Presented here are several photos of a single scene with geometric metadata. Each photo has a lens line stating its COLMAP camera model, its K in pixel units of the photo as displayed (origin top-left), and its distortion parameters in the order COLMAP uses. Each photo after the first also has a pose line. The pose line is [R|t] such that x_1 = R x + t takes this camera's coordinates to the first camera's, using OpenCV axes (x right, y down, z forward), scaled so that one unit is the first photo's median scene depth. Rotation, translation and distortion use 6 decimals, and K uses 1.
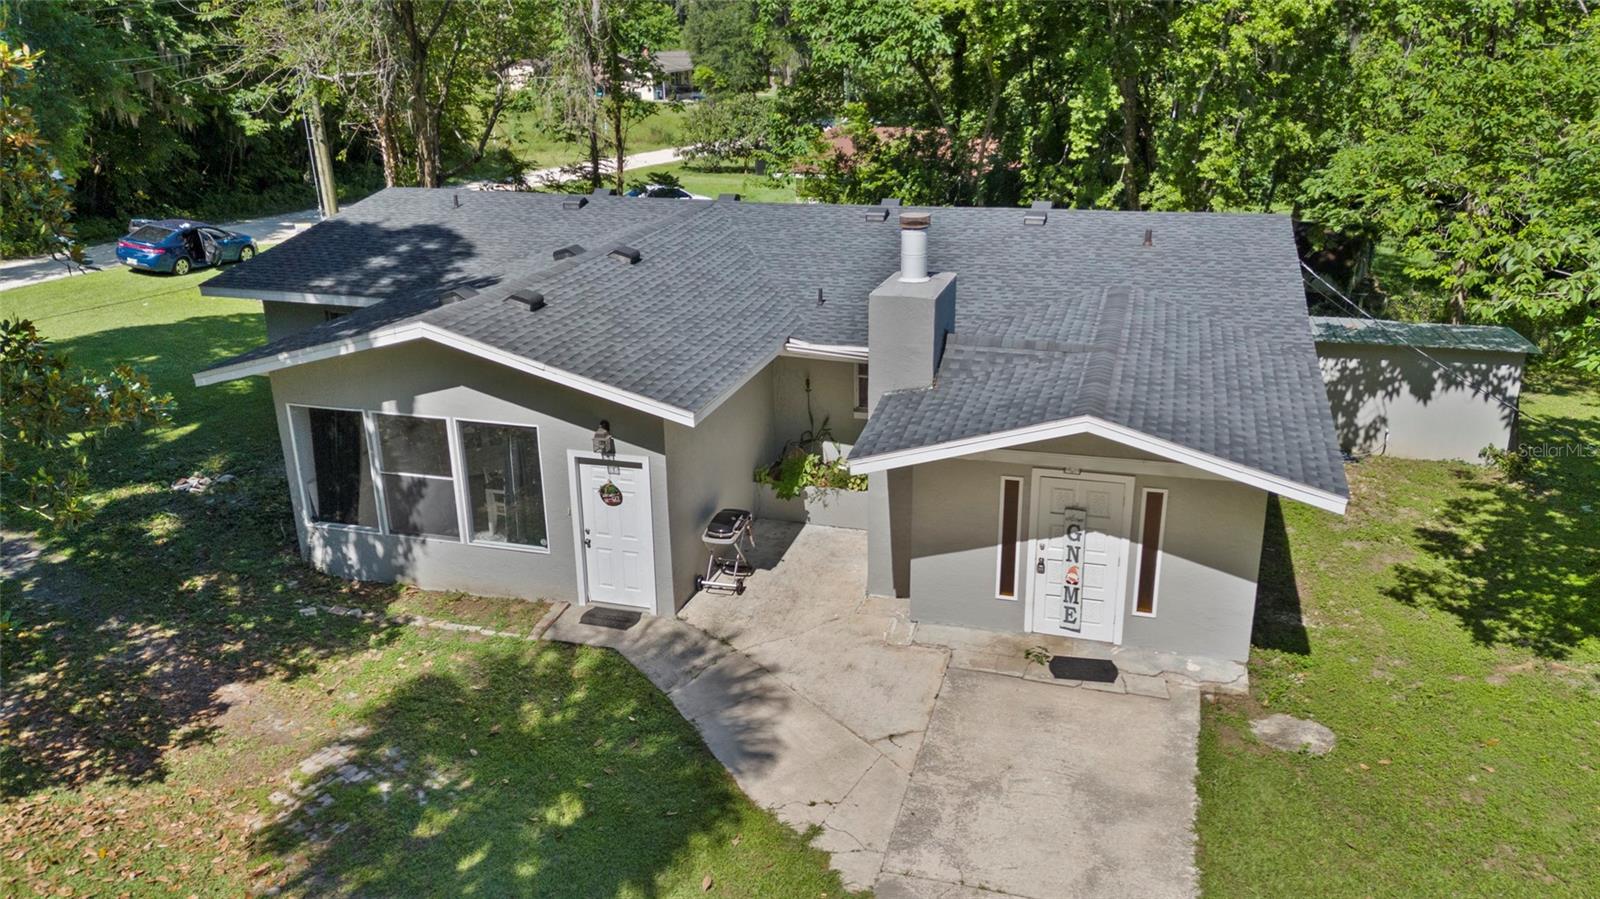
lens RADIAL K [[1190.8, 0, 800.0], [0, 1190.8, 449.5], [0, 0, 1]] dist [0.051652, -0.056460]
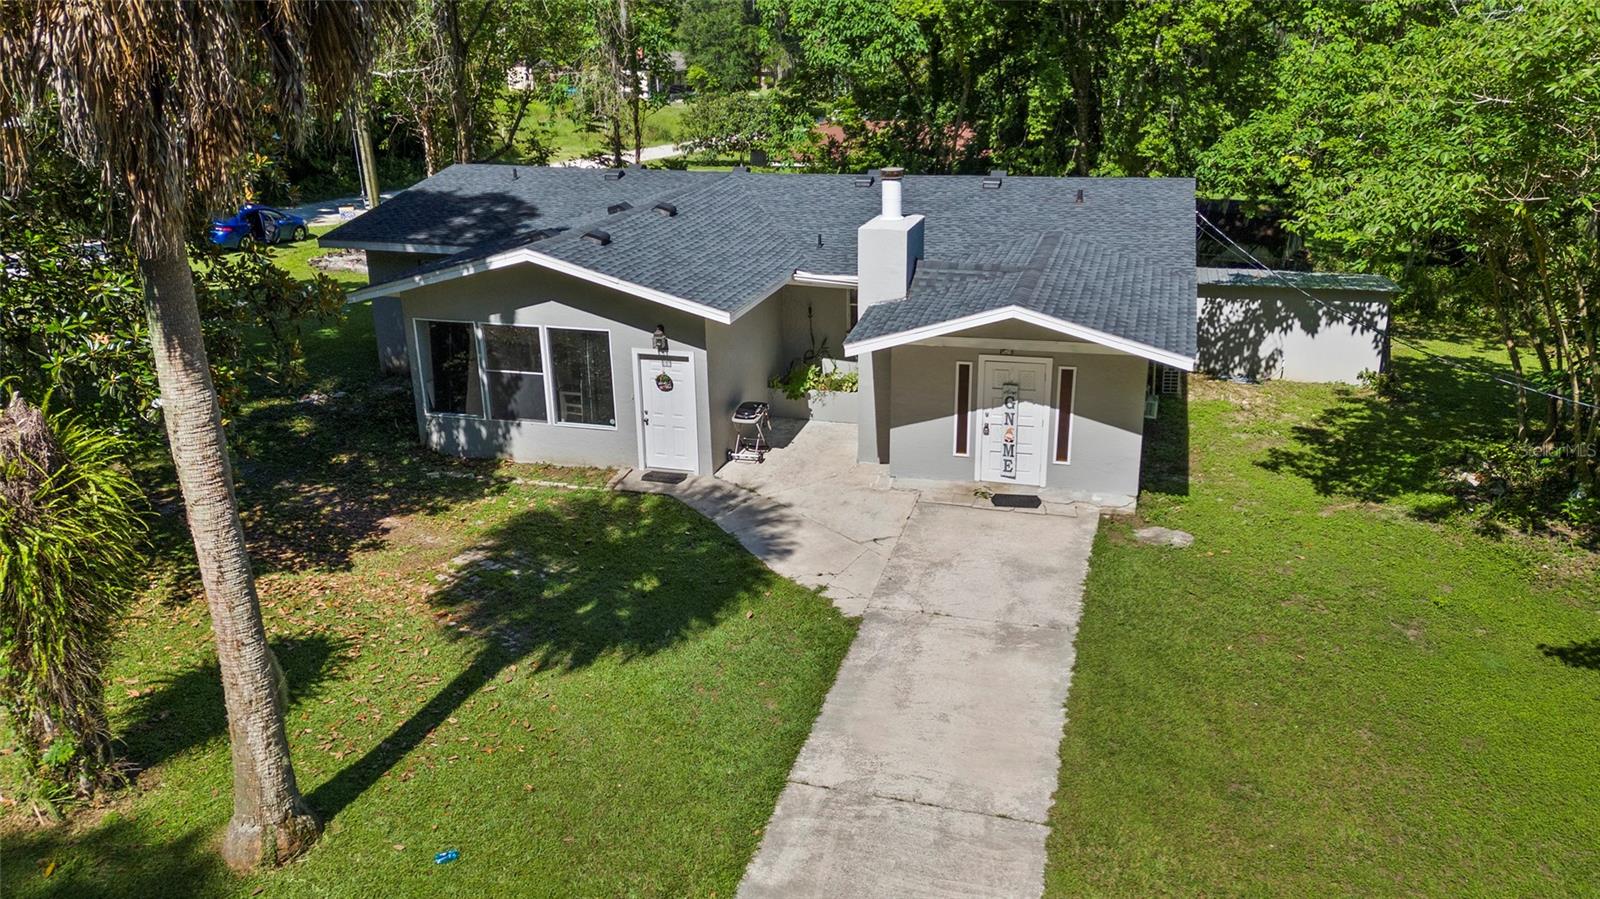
lens RADIAL K [[1210.1, 0, 800.0], [0, 1210.1, 458.2], [0, 0, 1]] dist [0.083321, -0.138746]
pose [[0.999948, -0.005715, 0.008489, -0.019714], [0.005718, 0.999984, -0.000292, 0.124571], [-0.008487, 0.000341, 0.999964, -0.355505]]
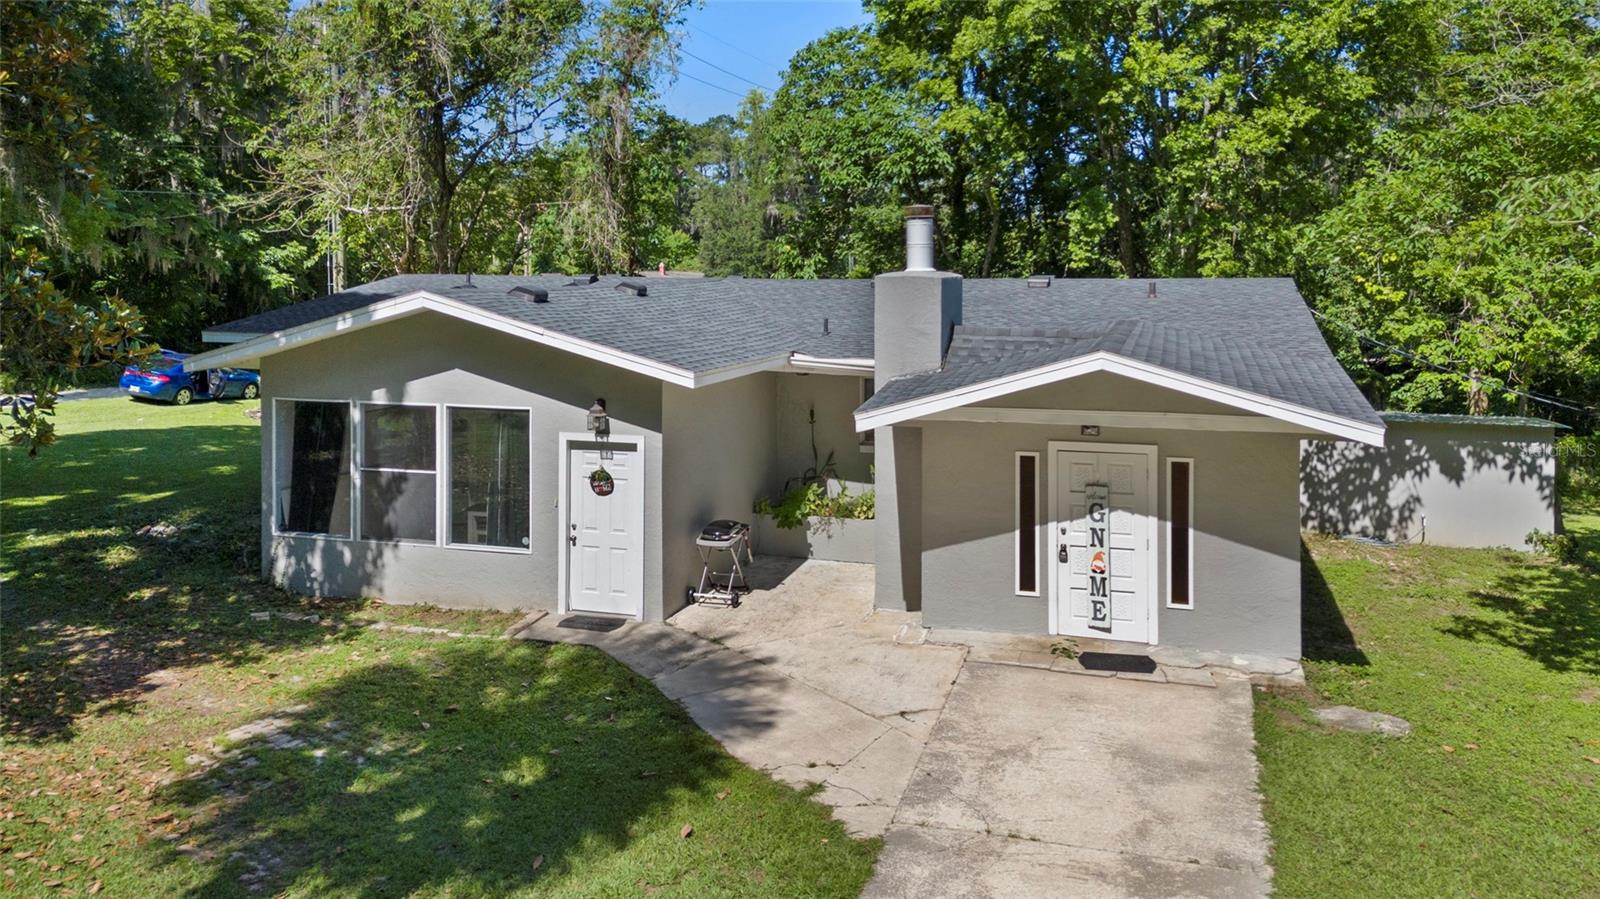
lens RADIAL K [[1209.3, 0, 800.2], [0, 1209.3, 281.7], [0, 0, 1]] dist [0.032122, -0.015689]
pose [[0.999885, 0.013696, -0.006520, 0.002132], [-0.015079, 0.944250, -0.328883, 0.202498], [0.001652, 0.328943, 0.944348, 0.046163]]
